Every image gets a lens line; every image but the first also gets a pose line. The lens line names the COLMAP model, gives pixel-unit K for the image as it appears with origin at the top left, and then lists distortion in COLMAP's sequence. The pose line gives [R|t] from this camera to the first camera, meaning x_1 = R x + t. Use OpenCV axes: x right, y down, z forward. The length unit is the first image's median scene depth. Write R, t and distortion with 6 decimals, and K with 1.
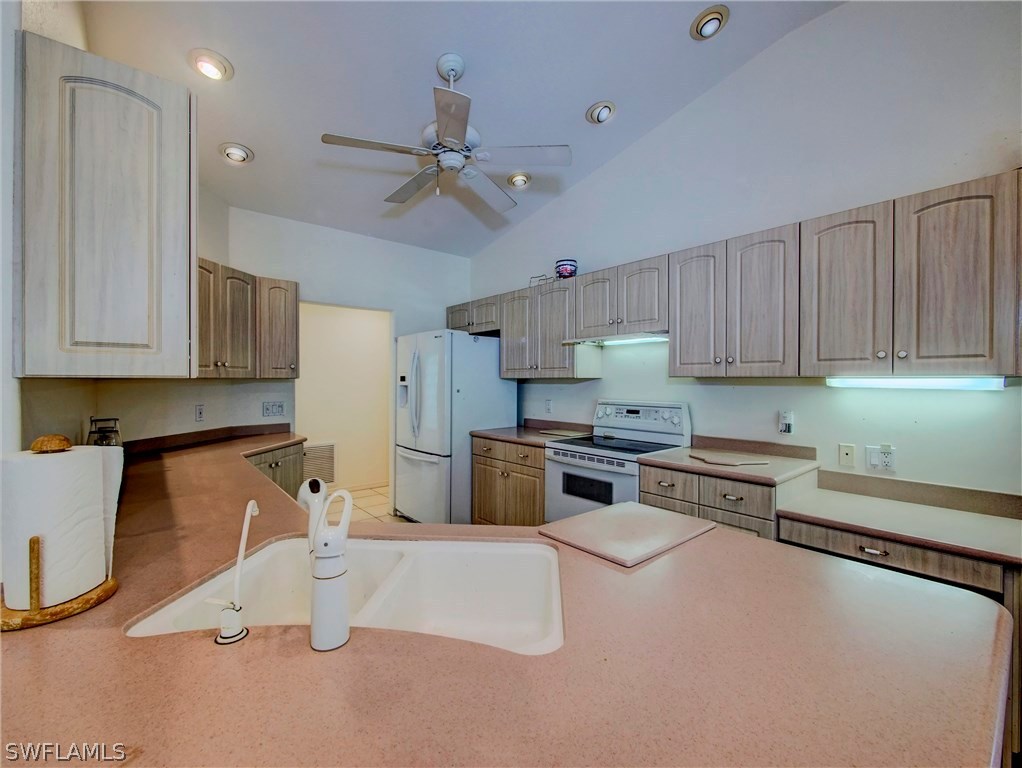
lens RADIAL K [[435.1, 0, 512.9], [0, 435.1, 382.2], [0, 0, 1]] dist [-0.000985, -0.000075]
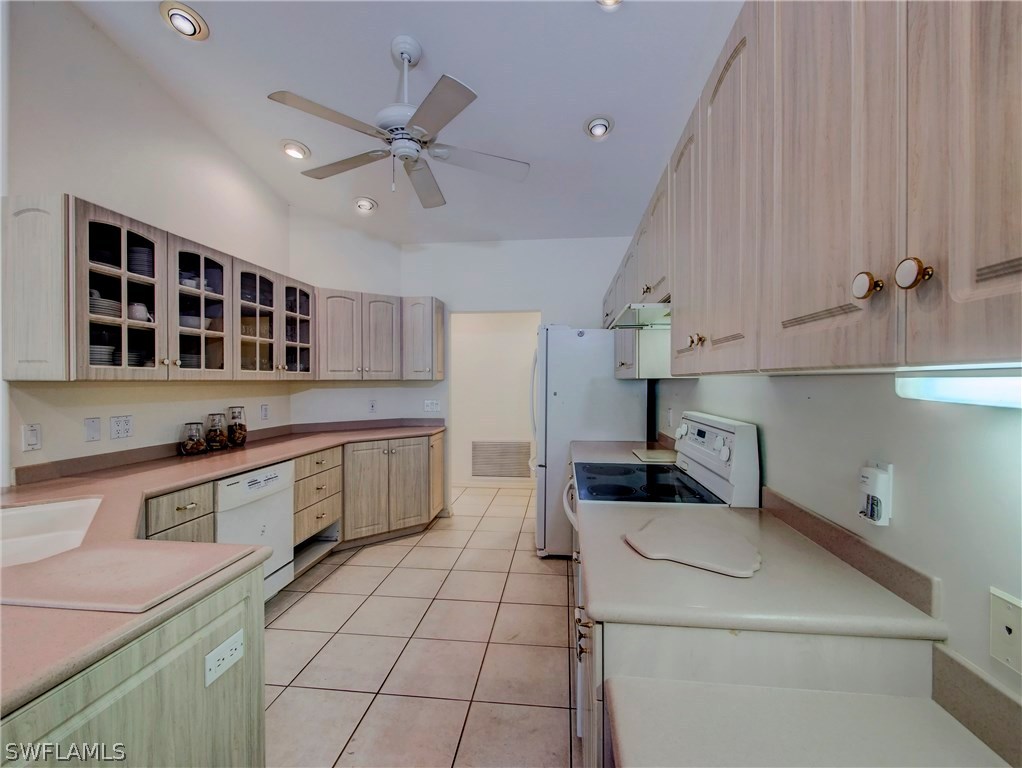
lens RADIAL K [[435.1, 0, 515.7], [0, 435.1, 384.4], [0, 0, 1]] dist [-0.000985, -0.000075]
pose [[0.691395, 0.004978, -0.722460, 0.579544], [-0.003047, 0.999987, 0.003974, -0.002920], [0.722470, -0.000546, 0.691402, 0.423677]]
